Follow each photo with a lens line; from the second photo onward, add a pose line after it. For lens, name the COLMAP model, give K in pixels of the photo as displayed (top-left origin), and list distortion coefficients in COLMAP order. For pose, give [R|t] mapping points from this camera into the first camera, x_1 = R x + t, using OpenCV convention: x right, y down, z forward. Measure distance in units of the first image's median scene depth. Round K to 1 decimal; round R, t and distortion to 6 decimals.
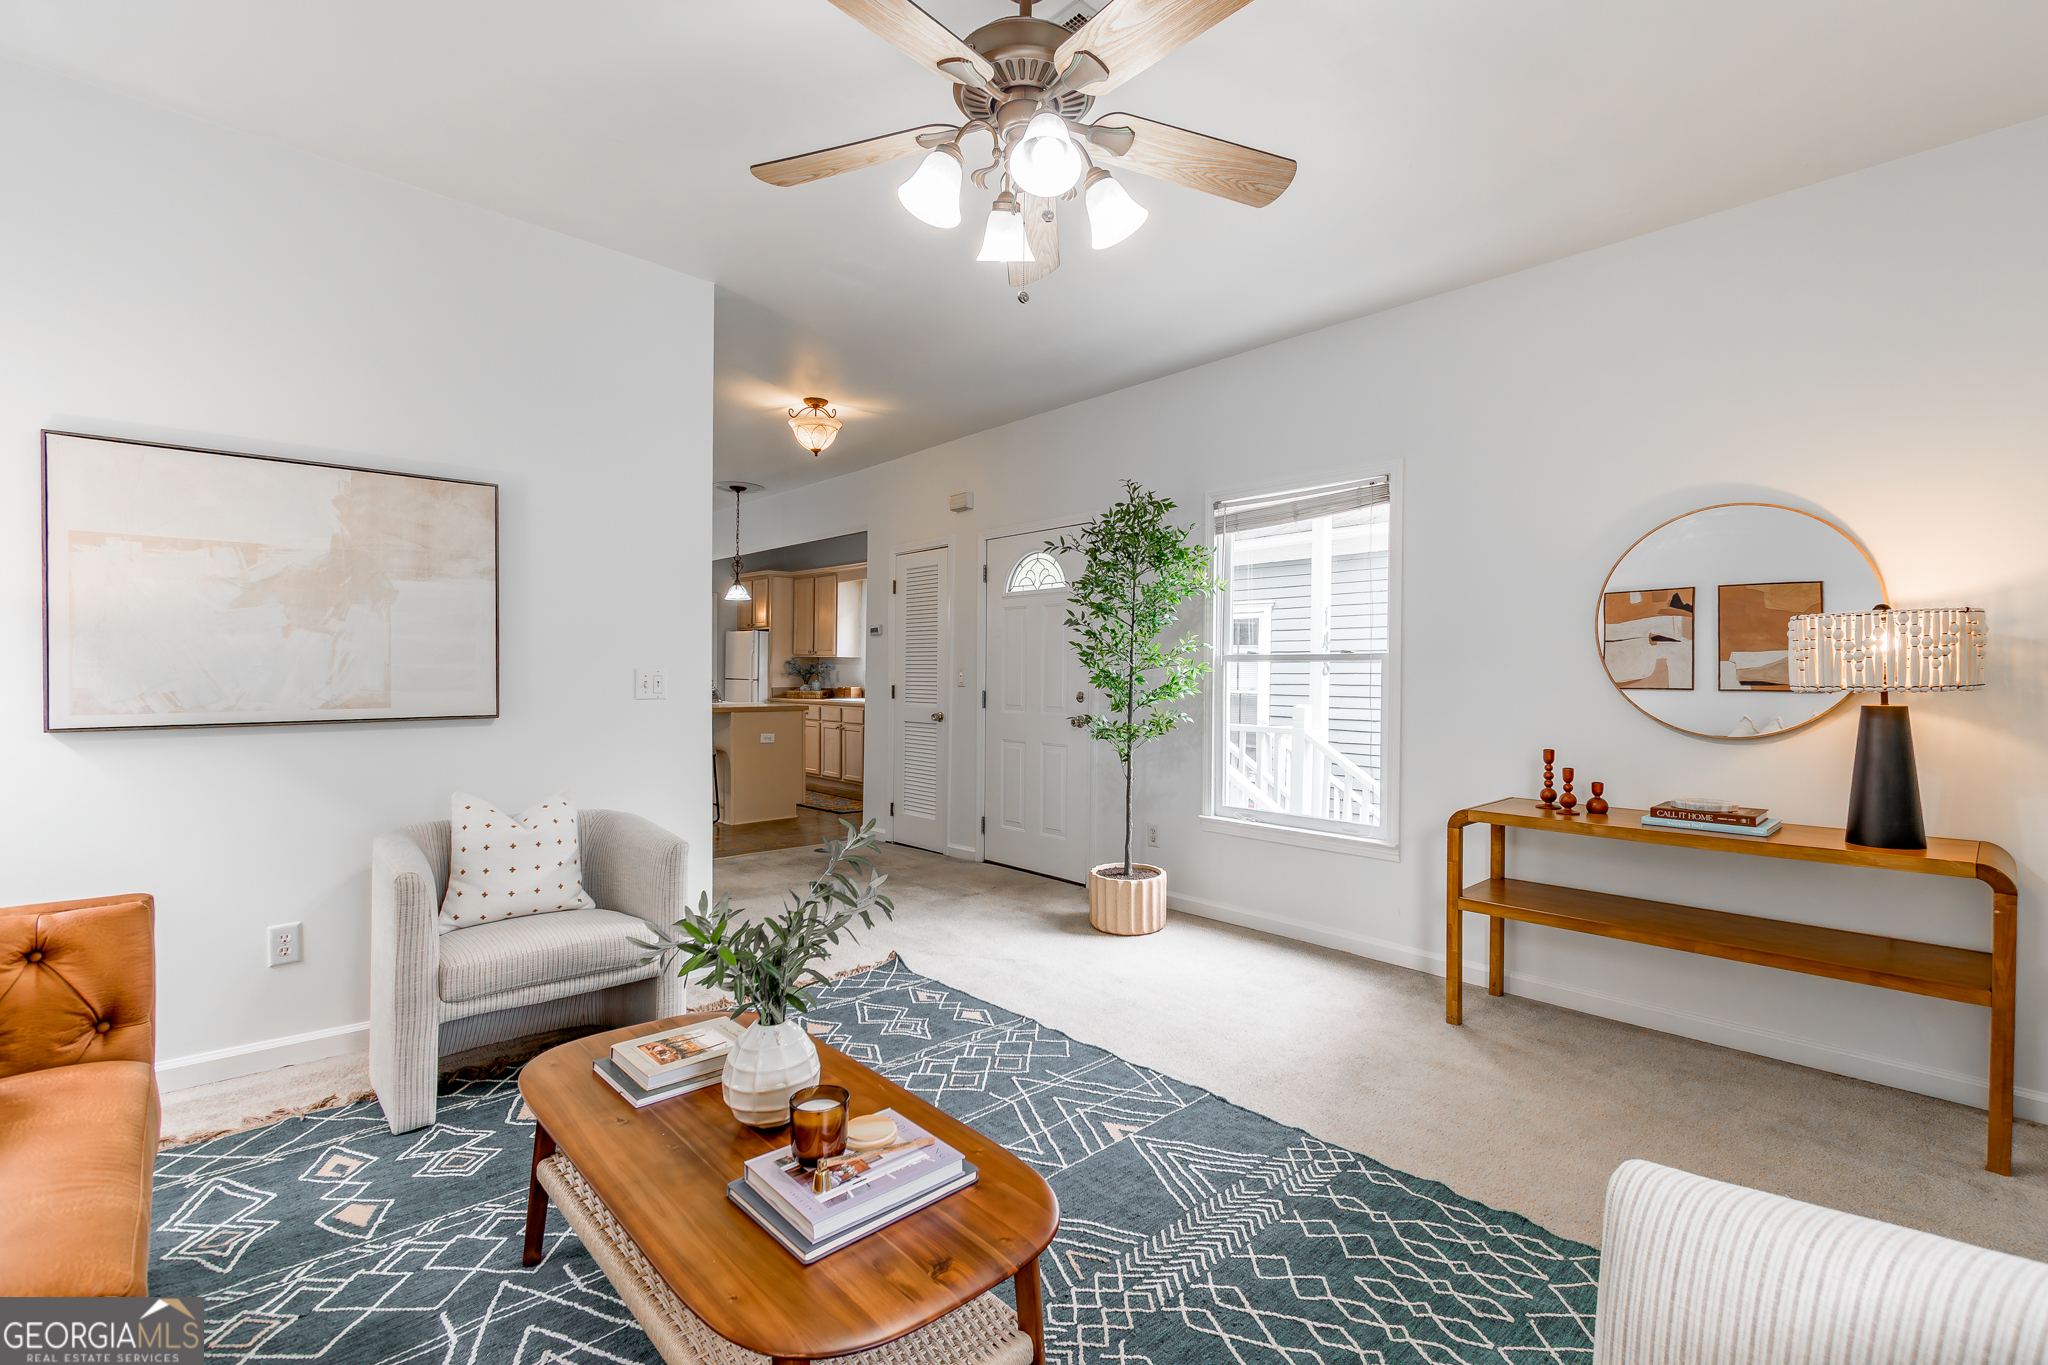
lens RADIAL K [[908.7, 0, 1036.9], [0, 908.7, 672.1], [0, 0, 1]] dist [-0.001574, -0.000239]
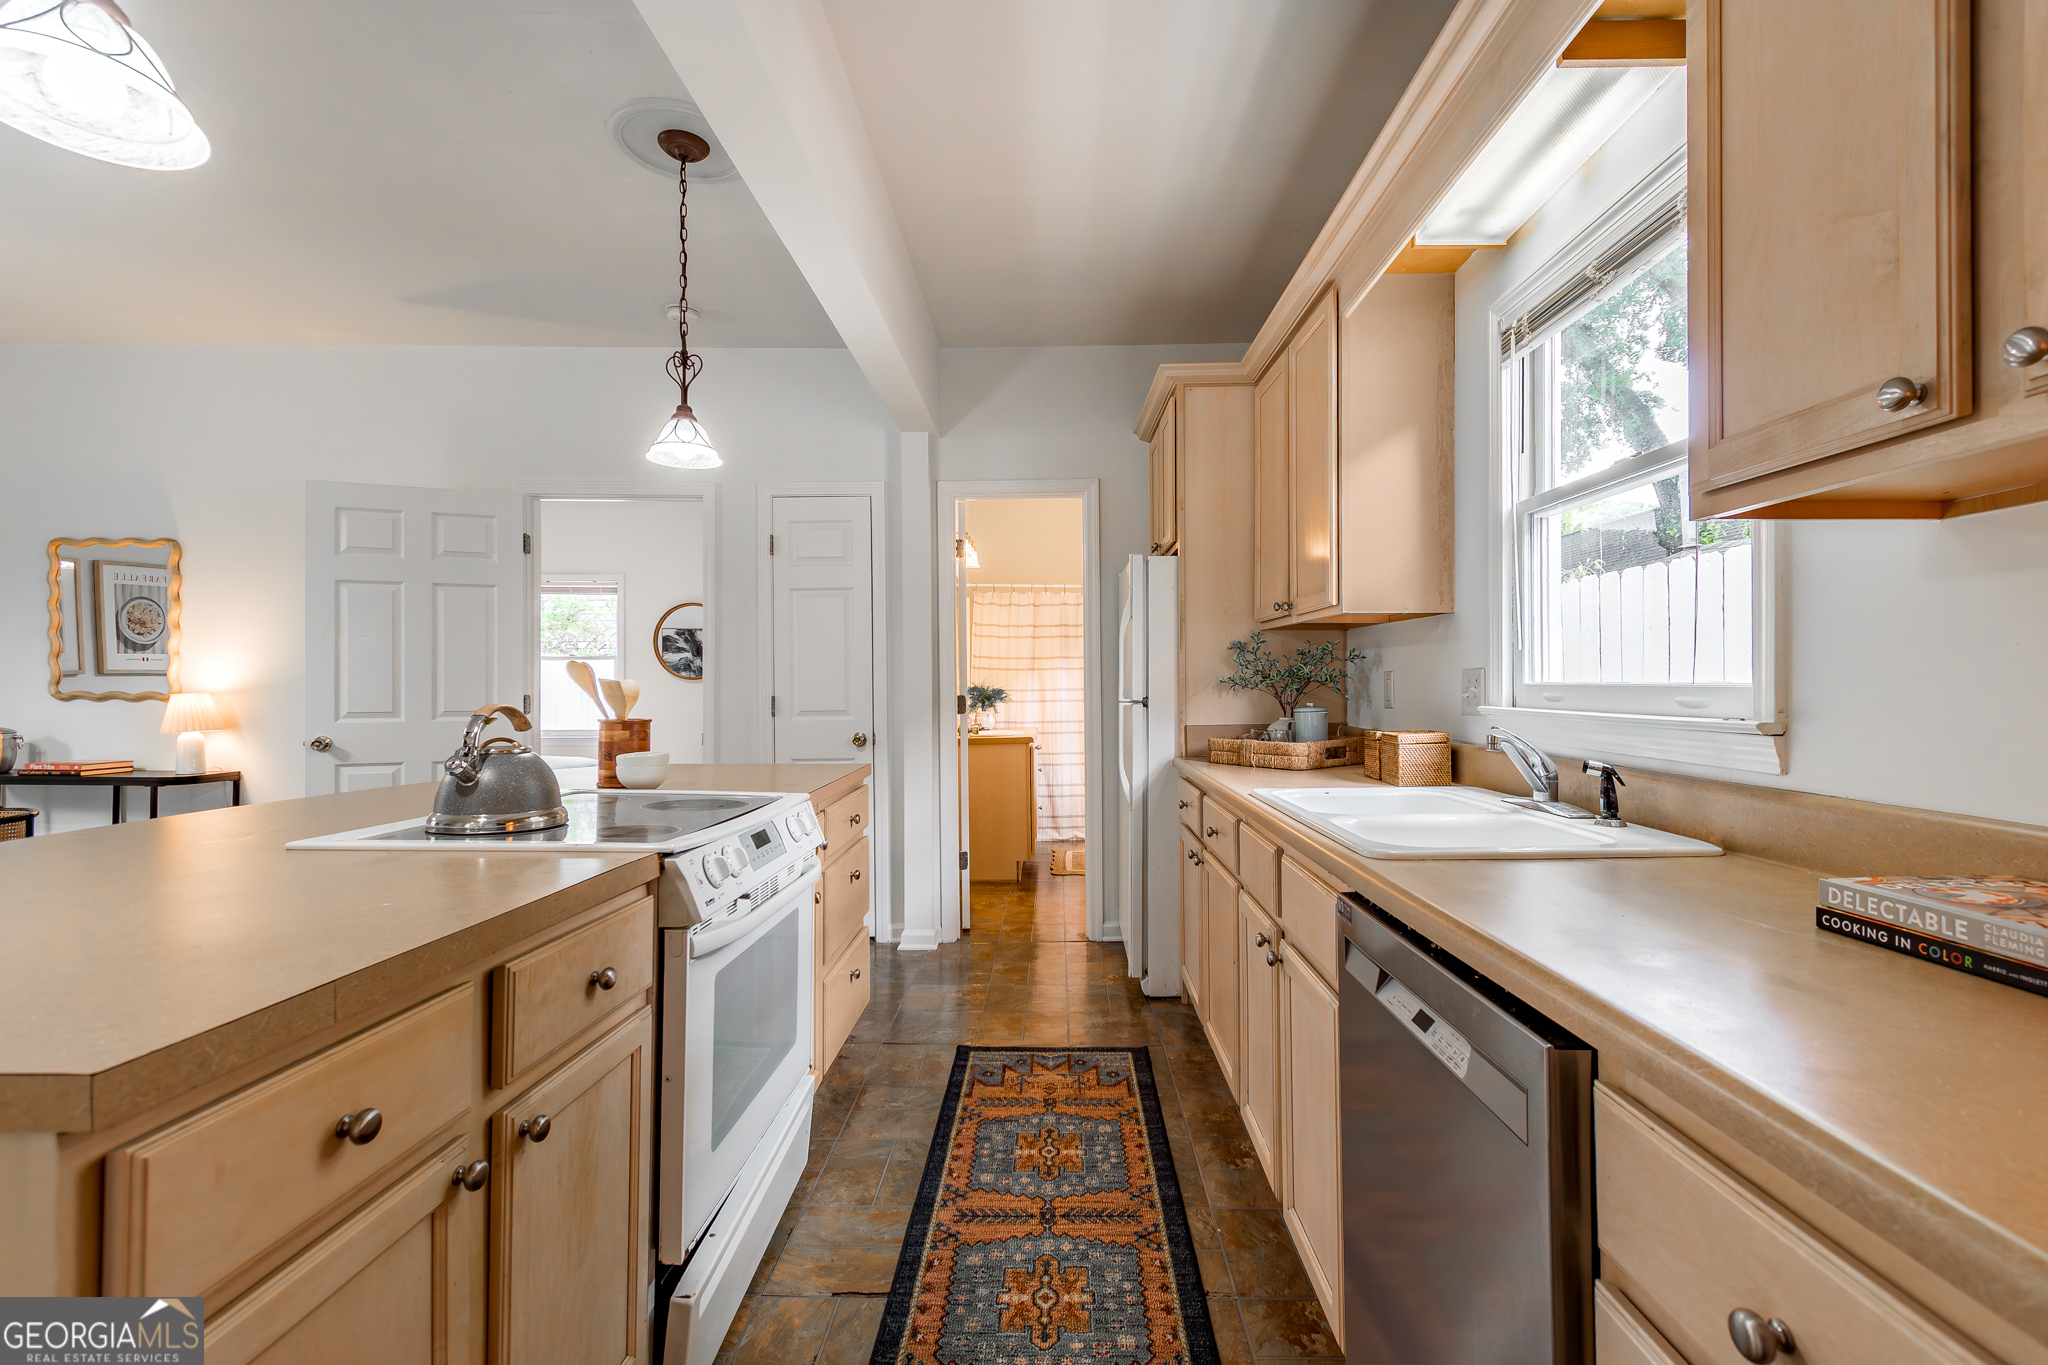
lens RADIAL K [[919.5, 0, 1039.1], [0, 919.5, 679.5], [0, 0, 1]] dist [0.002818, -0.000199]
pose [[0.714700, -0.014234, -0.699286, -0.323625], [0.010343, 0.999899, -0.009781, 0.010329], [0.699355, -0.000242, 0.714775, 2.396187]]
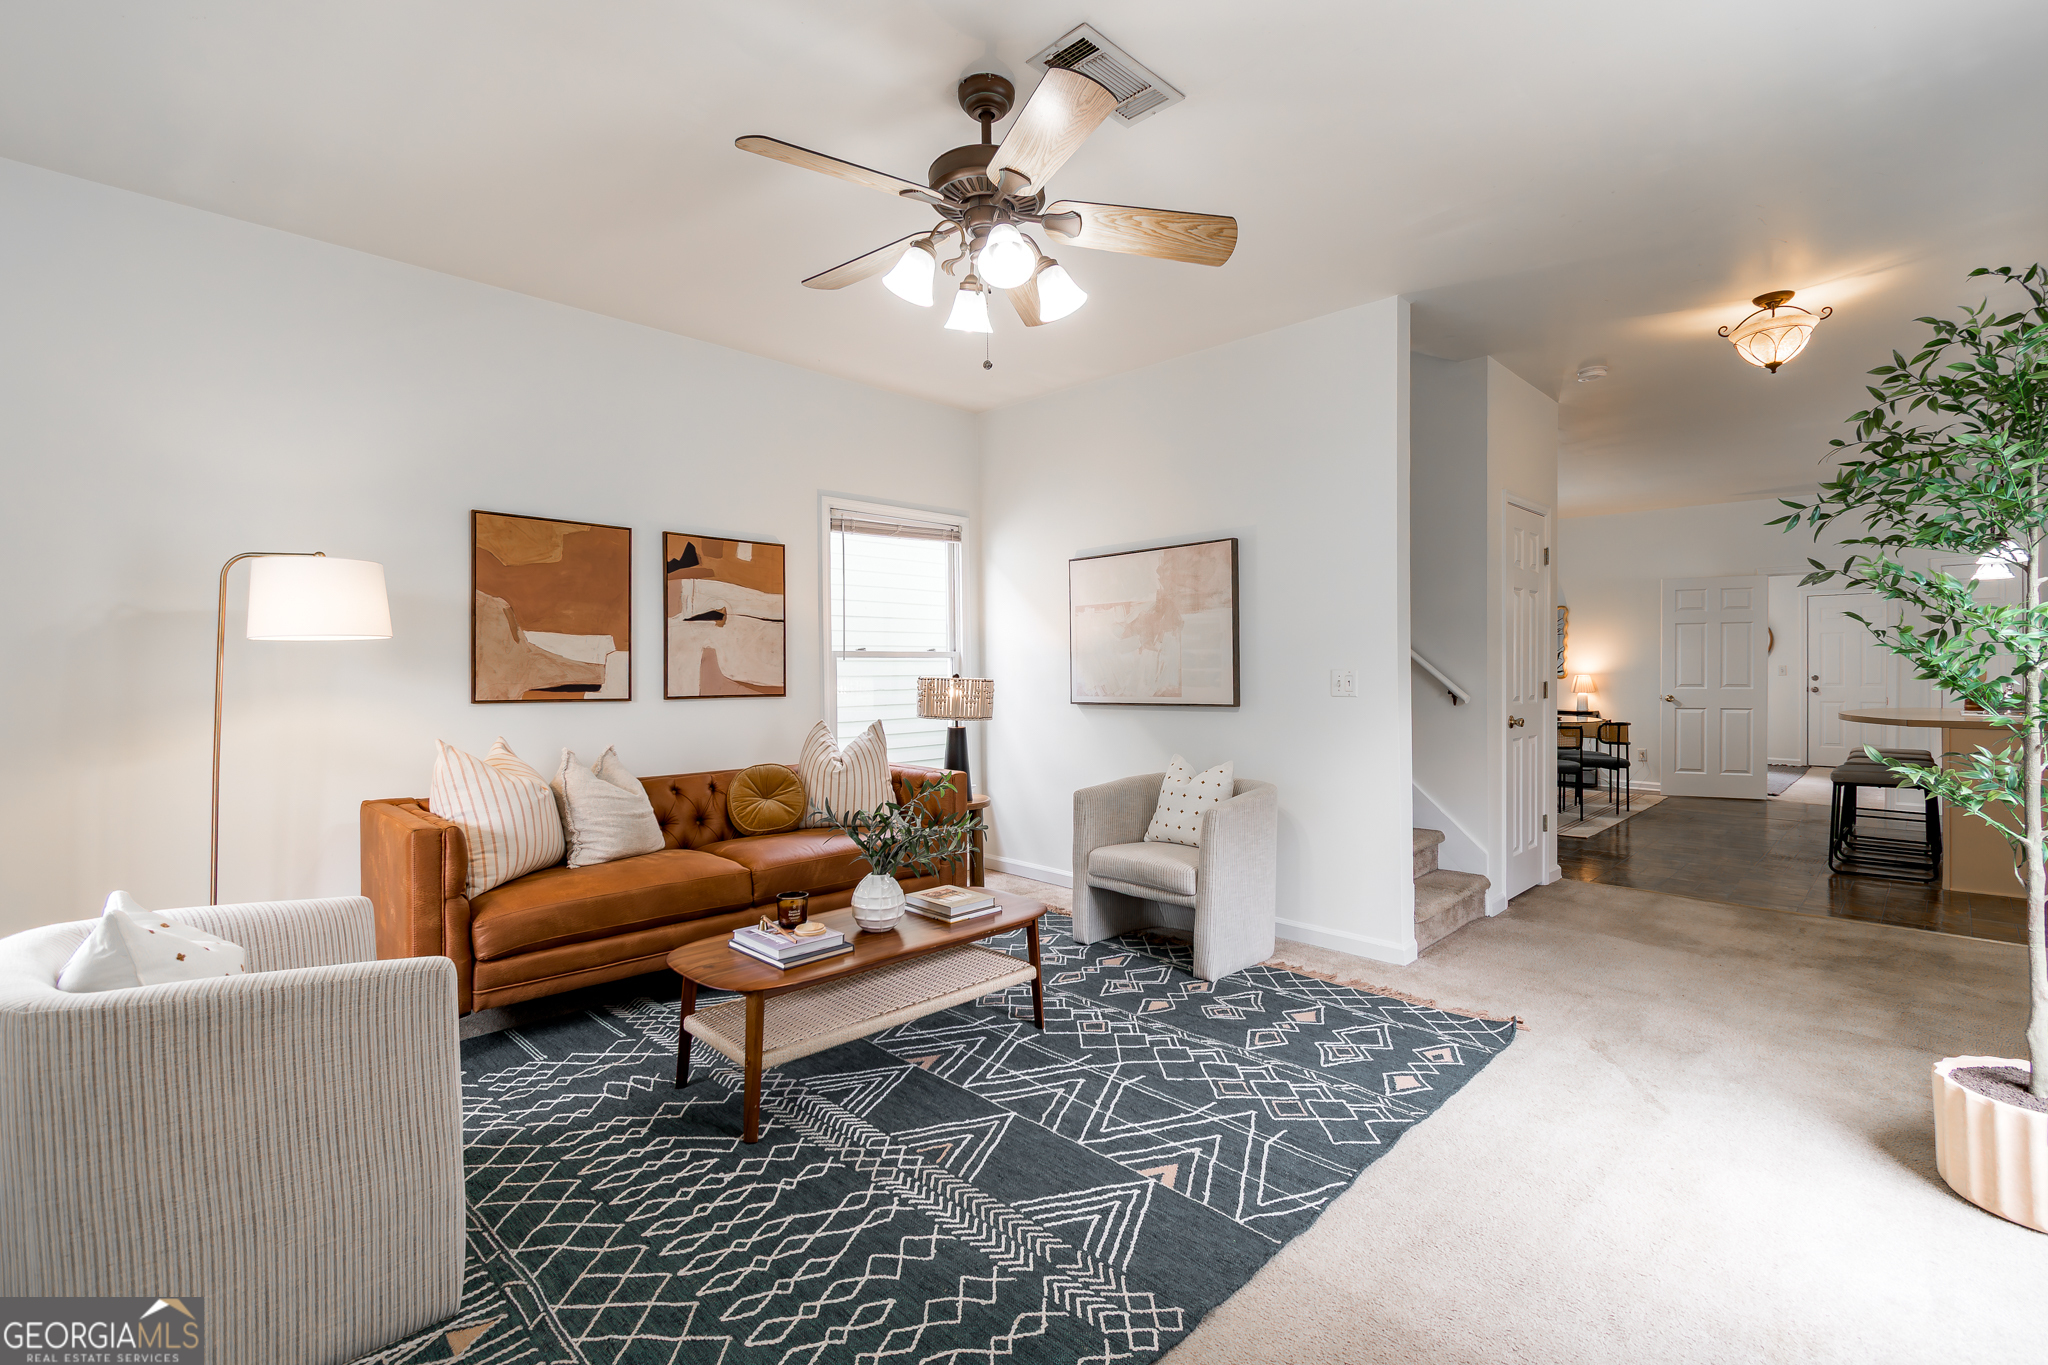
lens RADIAL K [[911.9, 0, 1050.1], [0, 911.9, 677.0], [0, 0, 1]] dist [-0.001072, -0.000653]
pose [[0.041533, -0.001982, -0.999135, 0.749308], [0.005928, 0.999981, -0.001738, 0.005643], [0.999120, -0.005851, 0.041544, 0.639747]]
